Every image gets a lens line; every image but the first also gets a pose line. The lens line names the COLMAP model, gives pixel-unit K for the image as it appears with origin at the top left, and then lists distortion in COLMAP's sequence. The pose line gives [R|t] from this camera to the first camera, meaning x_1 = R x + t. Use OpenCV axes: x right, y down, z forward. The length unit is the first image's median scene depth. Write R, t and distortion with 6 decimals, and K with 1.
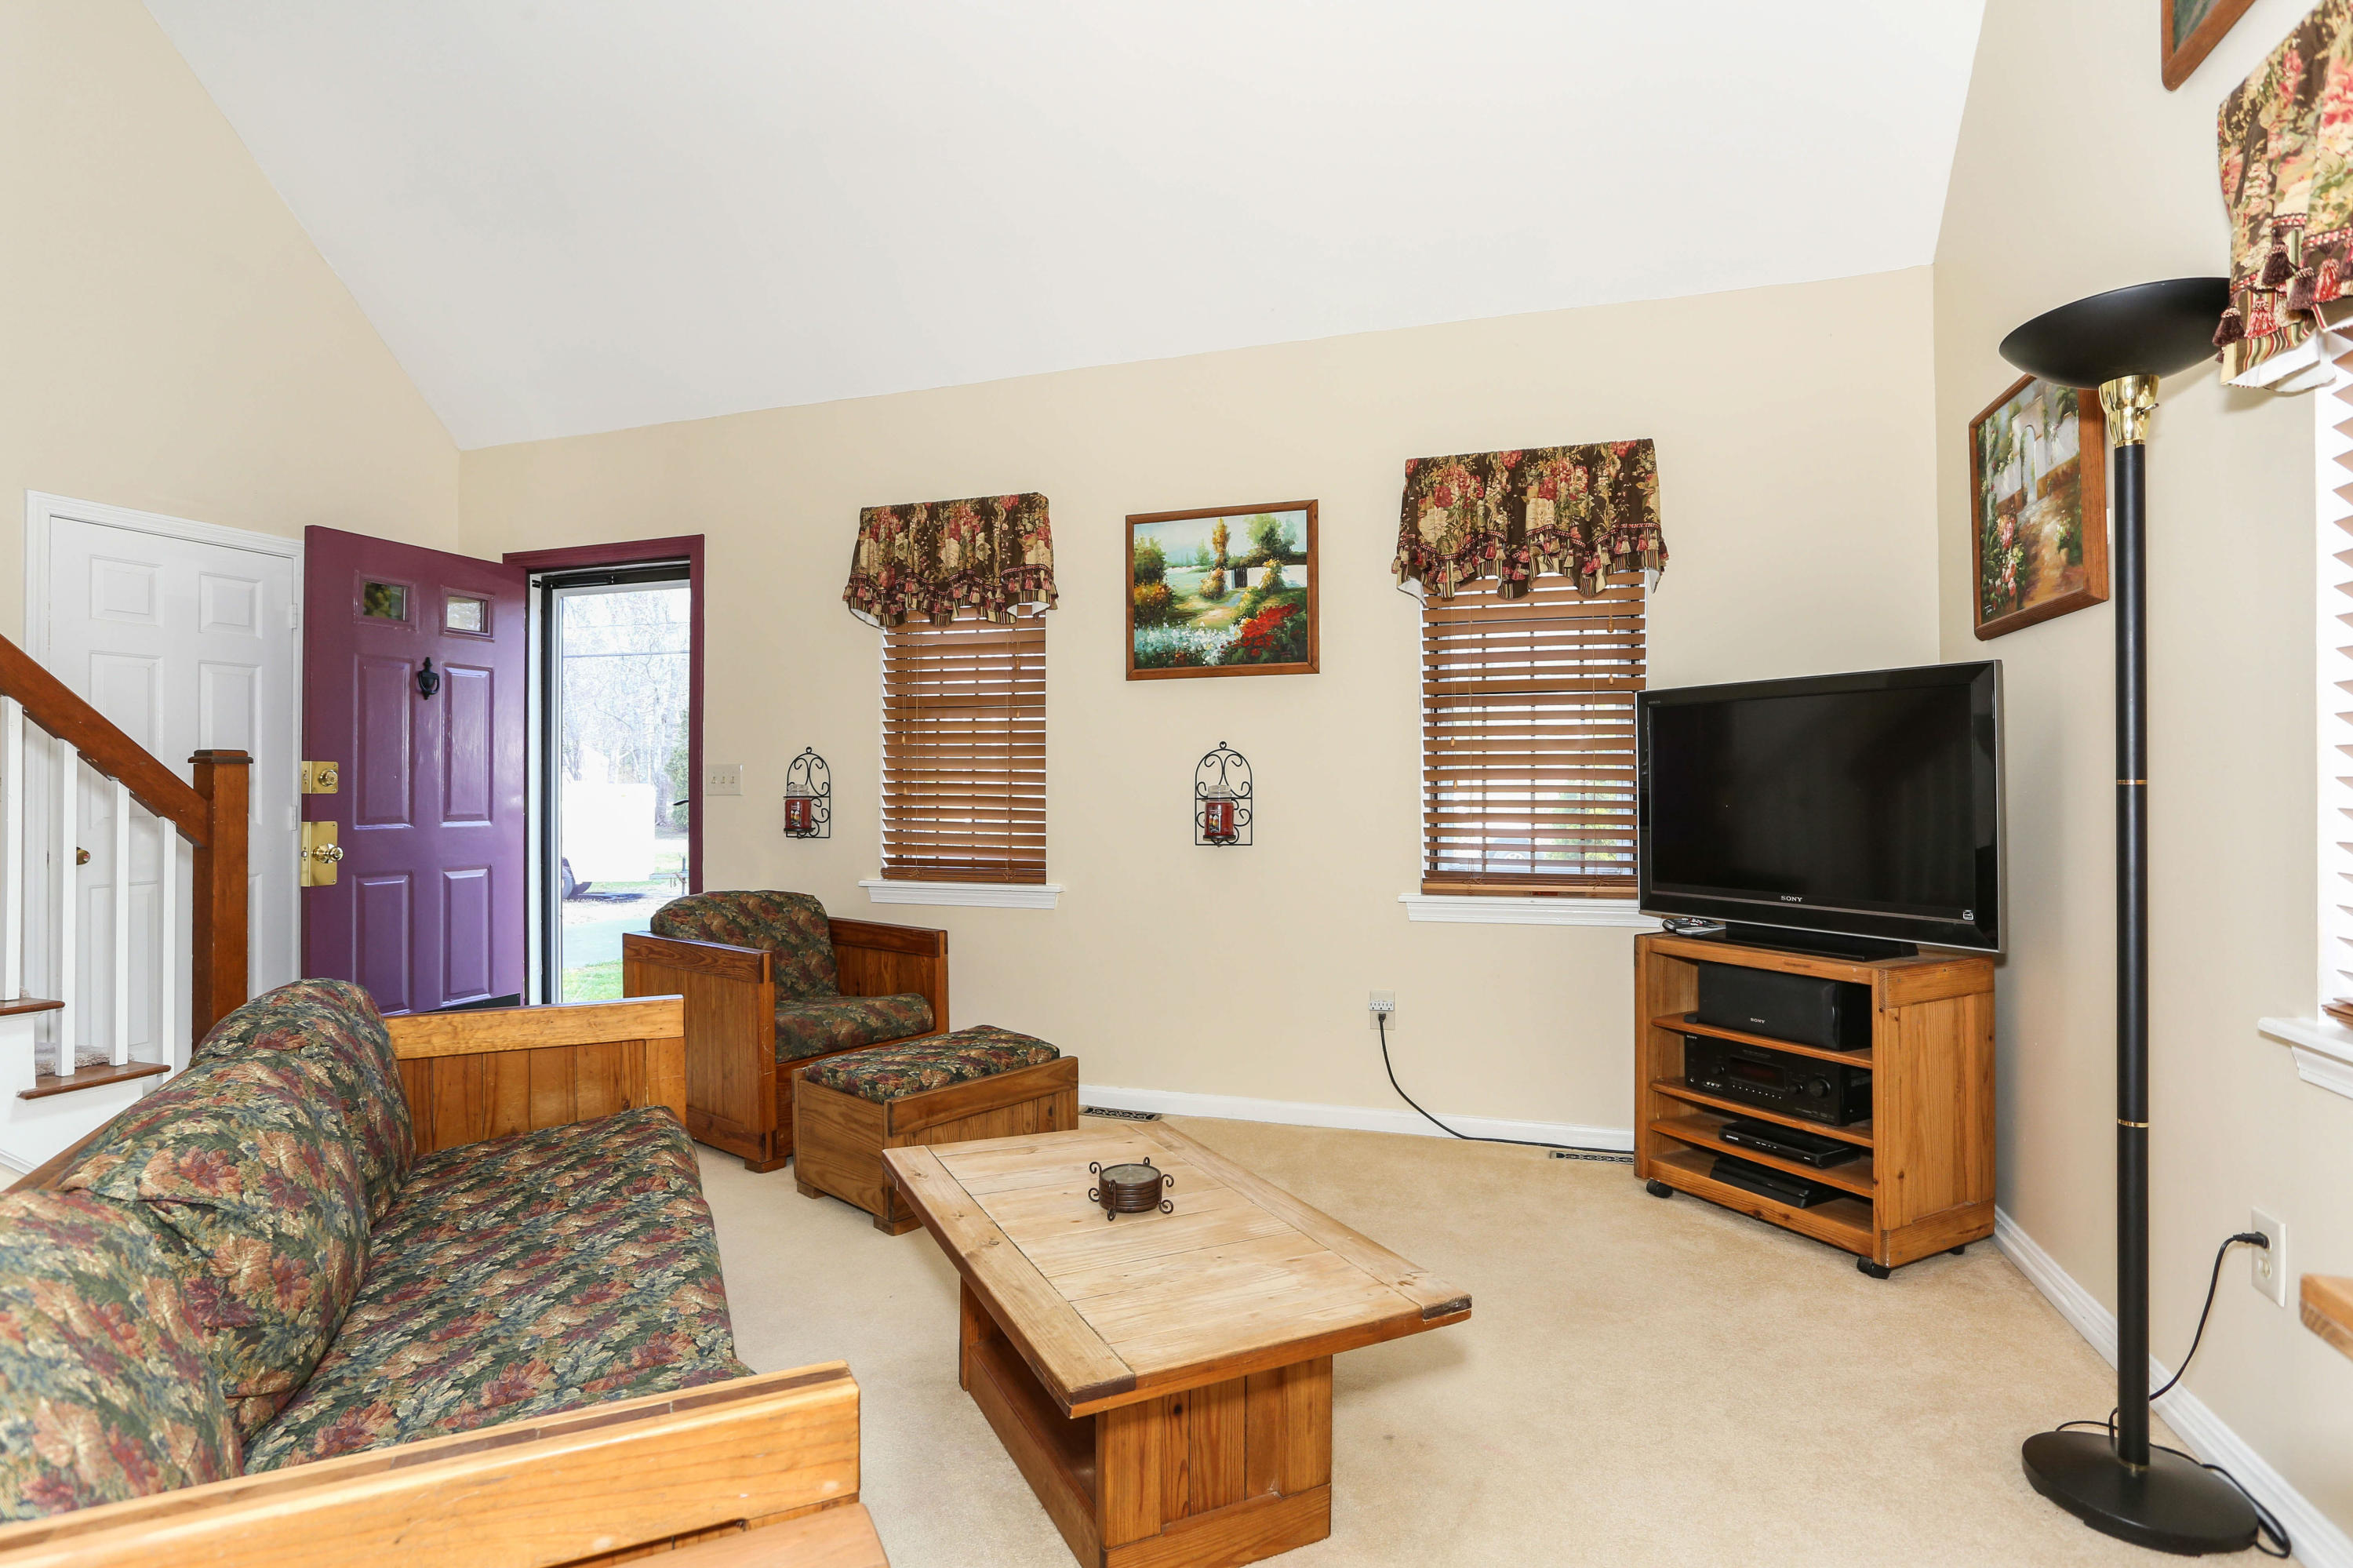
lens RADIAL K [[1169.8, 0, 1176.5], [0, 1169.8, 784.0], [0, 0, 1]] dist [0.000530, 0.000924]
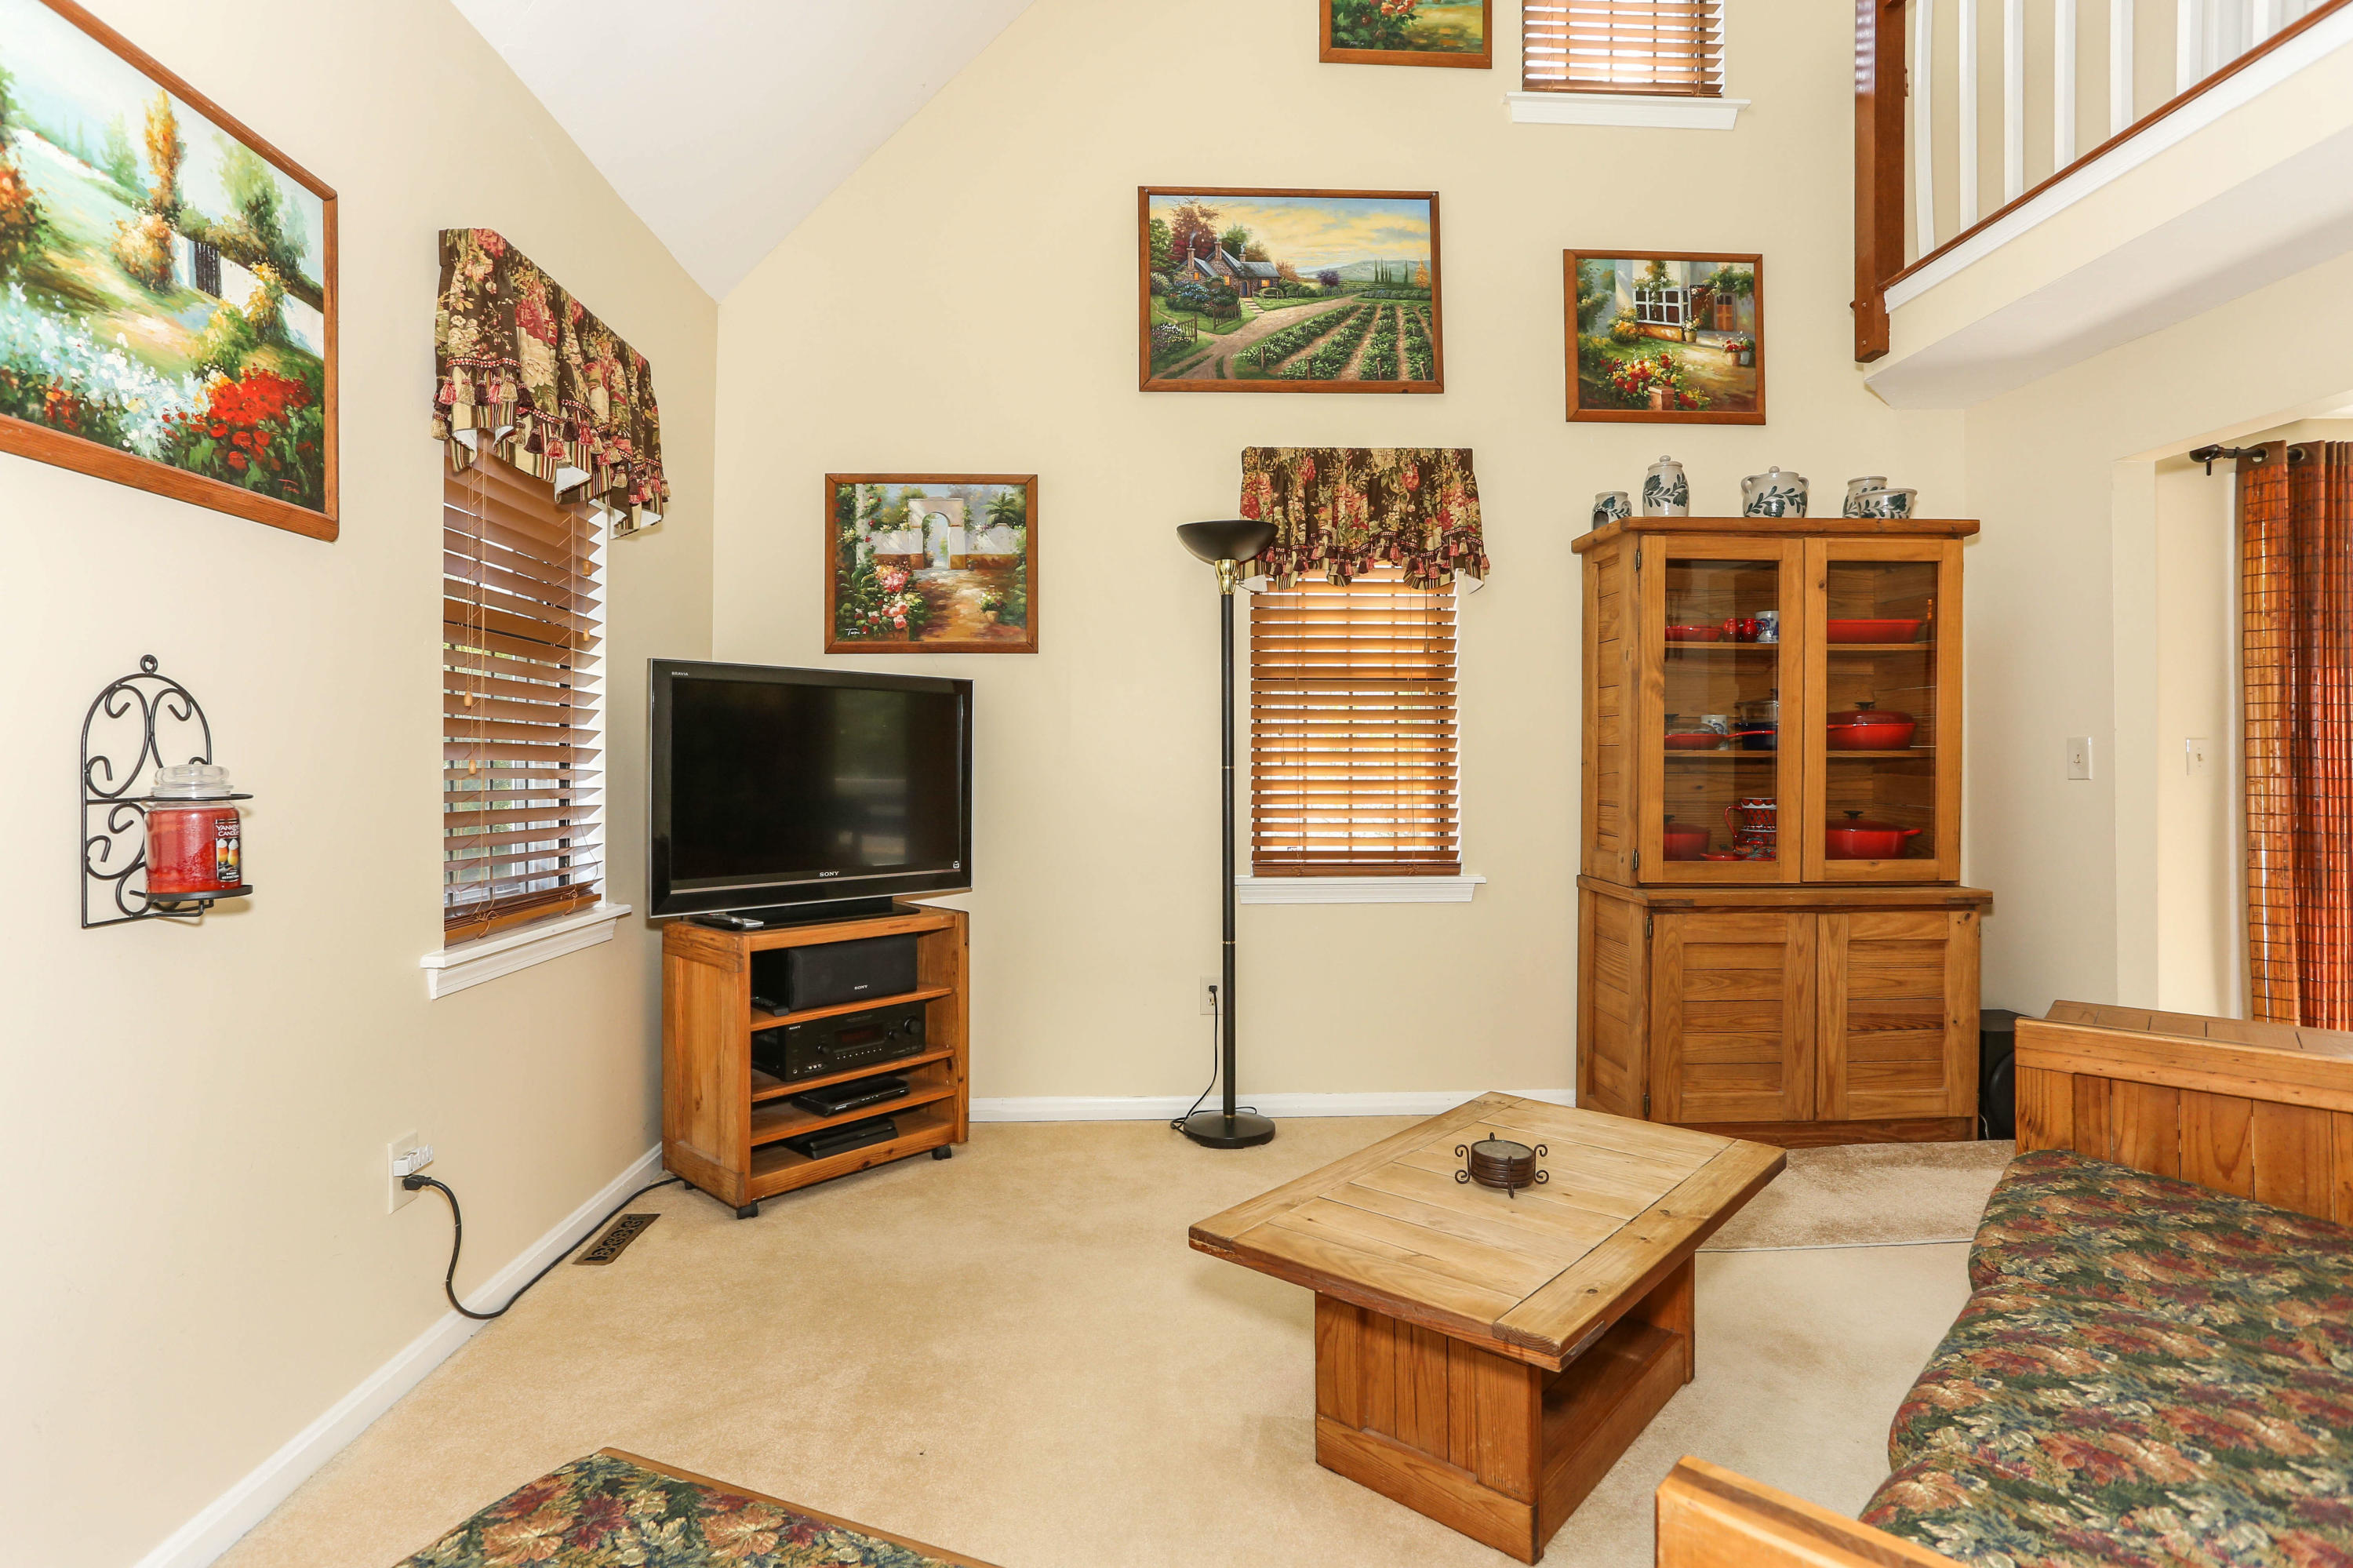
lens RADIAL K [[1127.0, 0, 1174.1], [0, 1127.0, 767.8], [0, 0, 1]] dist [-0.042518, 0.028955]
pose [[-0.329507, 0.005129, 0.944139, -0.435543], [0.002161, 0.999987, -0.004678, 0.004243], [-0.944151, 0.000499, -0.329514, 0.809607]]
